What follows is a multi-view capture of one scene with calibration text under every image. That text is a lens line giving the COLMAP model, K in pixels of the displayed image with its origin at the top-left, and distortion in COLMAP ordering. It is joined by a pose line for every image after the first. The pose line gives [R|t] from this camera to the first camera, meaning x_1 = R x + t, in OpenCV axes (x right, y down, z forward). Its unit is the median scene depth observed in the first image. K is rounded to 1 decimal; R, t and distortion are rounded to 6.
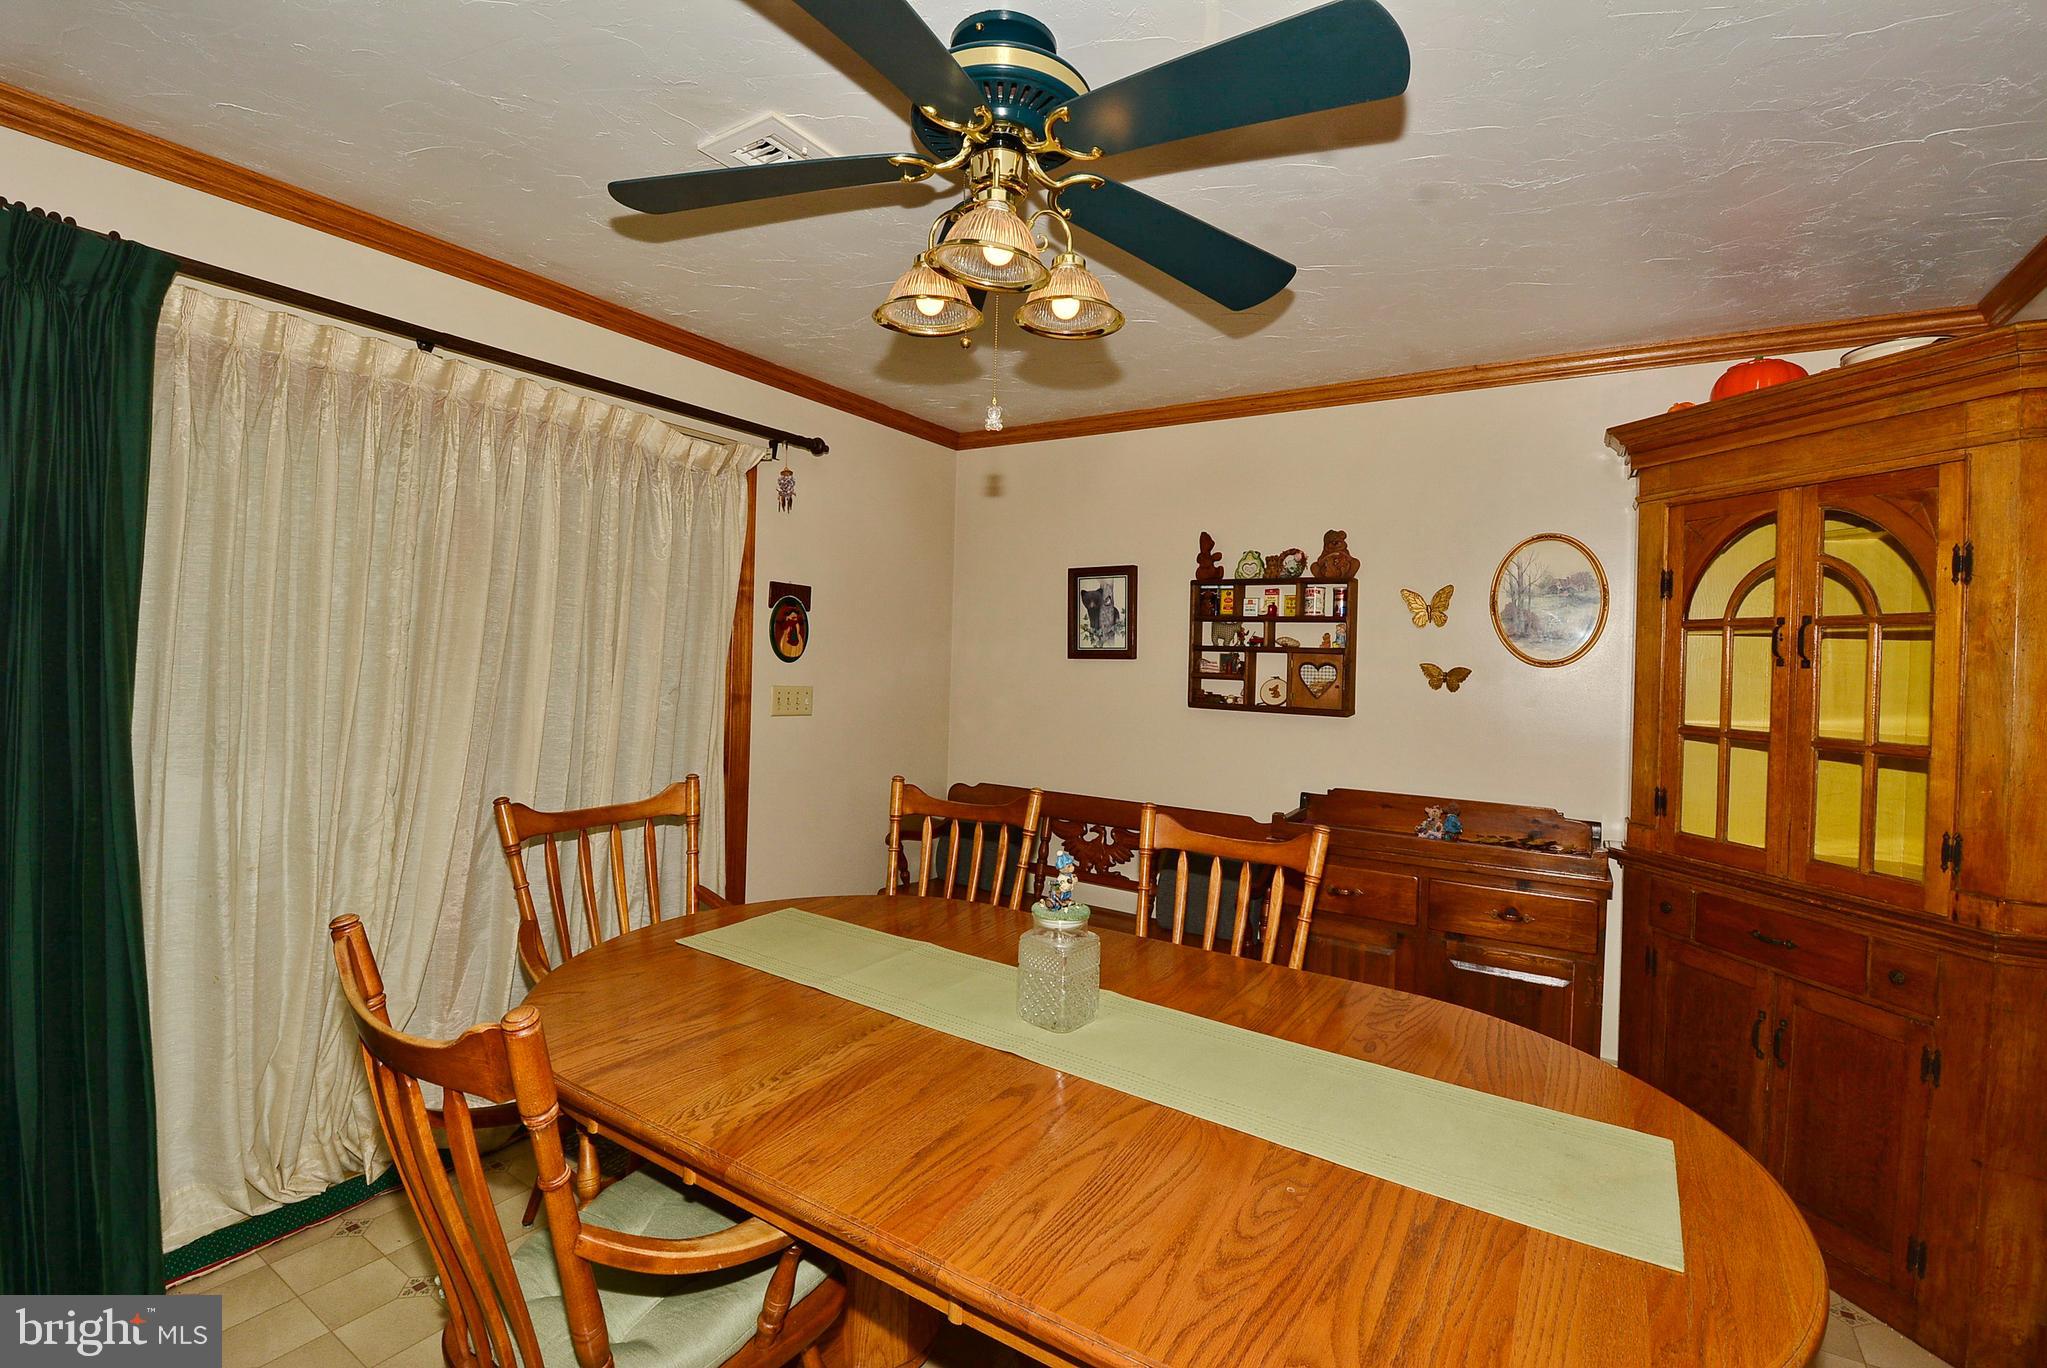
lens RADIAL K [[899.1, 0, 1037.8], [0, 899.1, 657.4], [0, 0, 1]] dist [-0.006358, -0.009429]
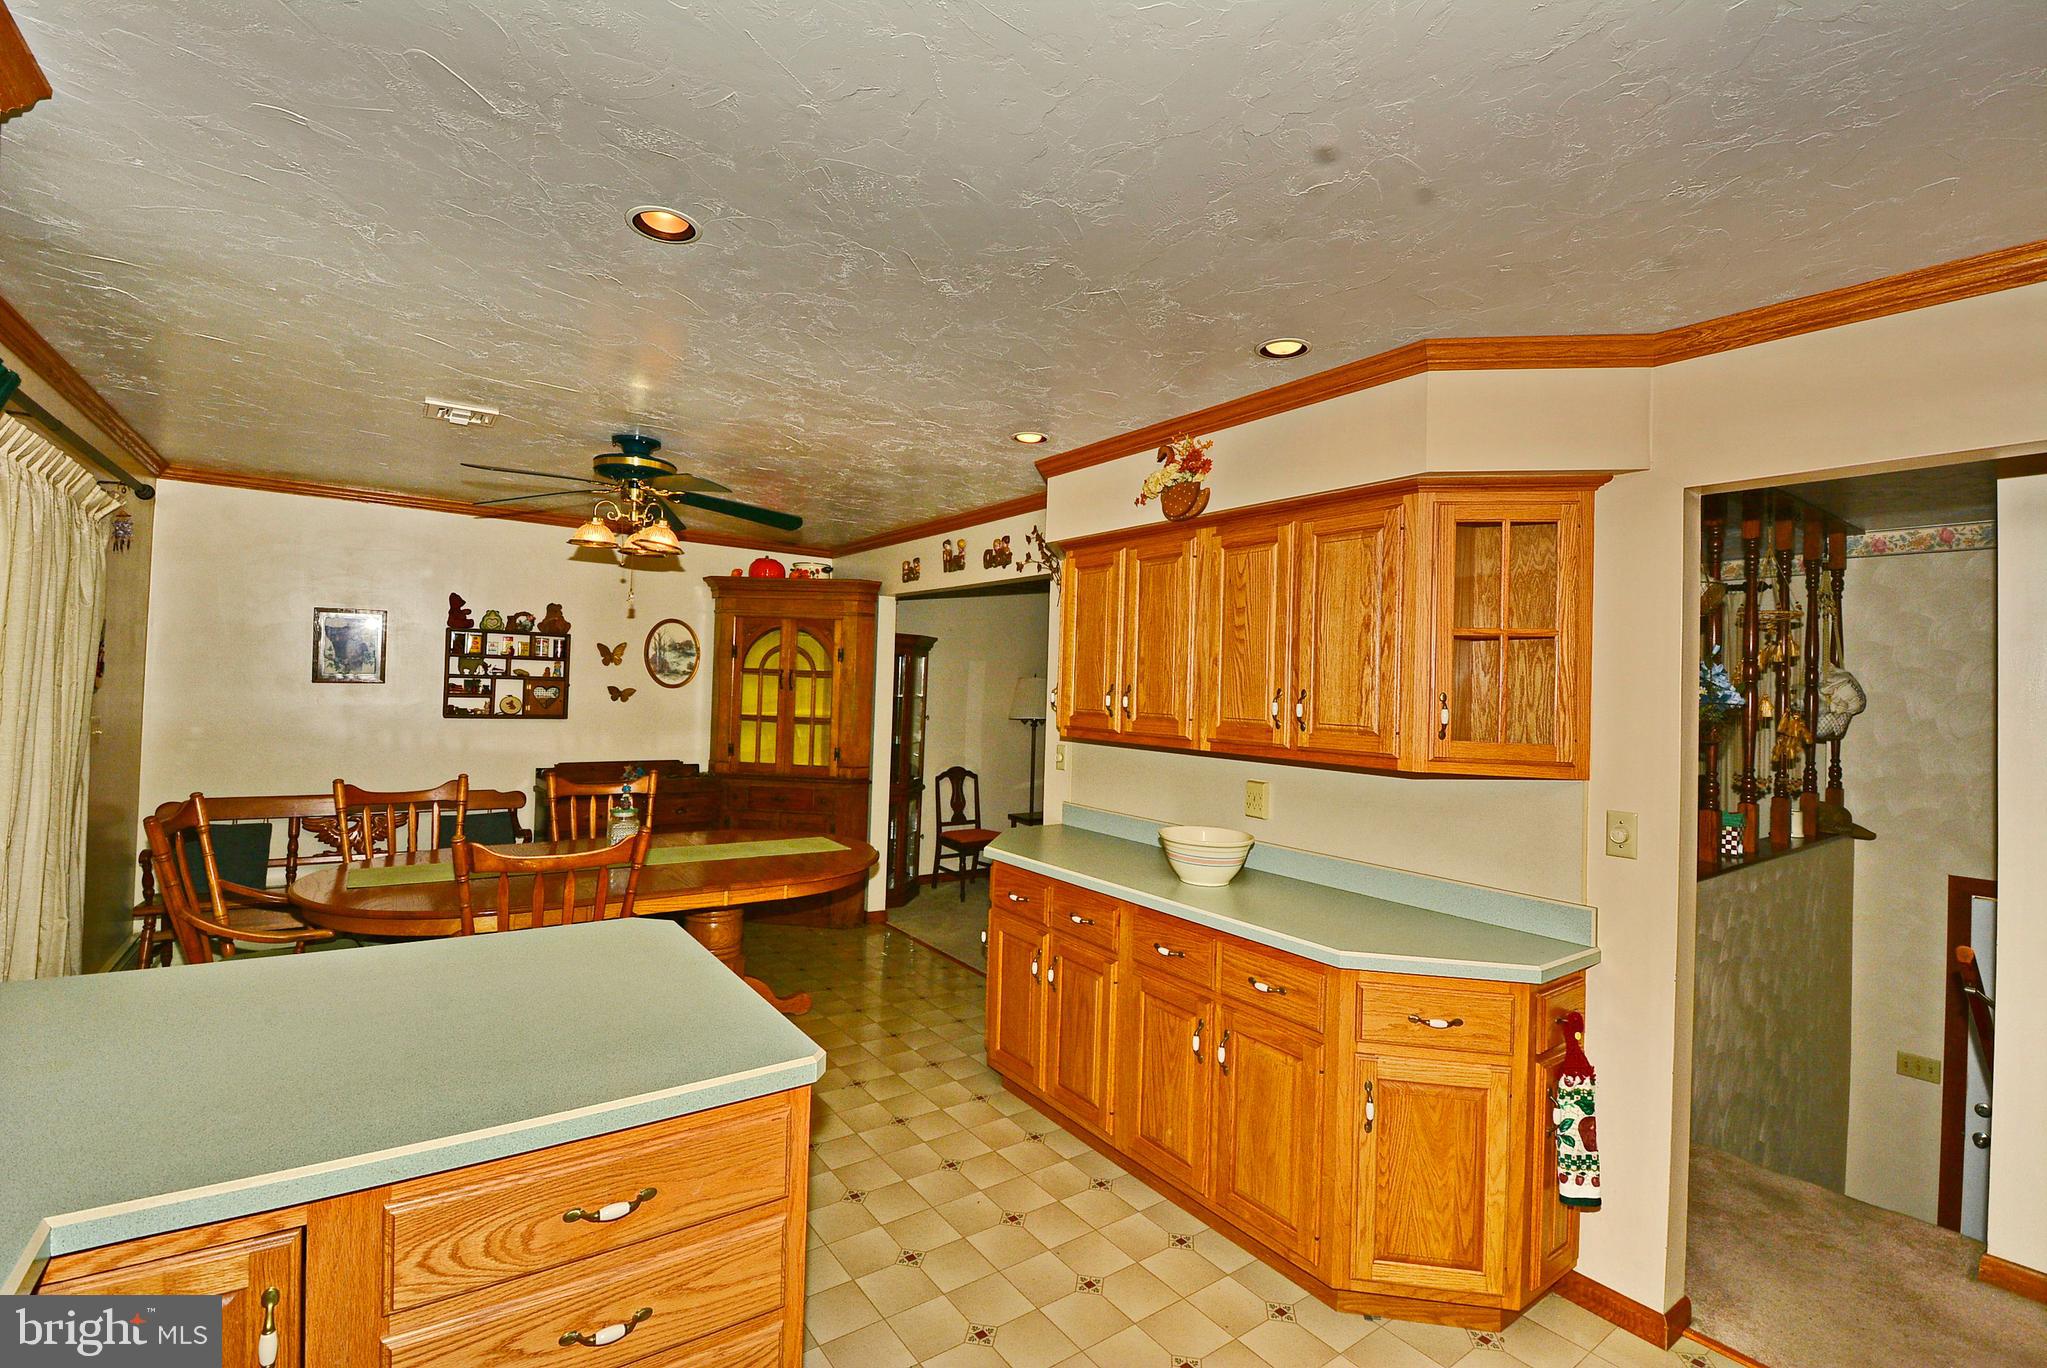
lens RADIAL K [[899.1, 0, 1013.5], [0, 899.1, 674.5], [0, 0, 1]] dist [-0.006358, -0.009429]
pose [[0.374724, -0.005027, 0.927123, -0.859844], [-0.020729, 0.999690, 0.013799, -0.054063], [-0.926905, -0.024389, 0.374504, -0.369787]]
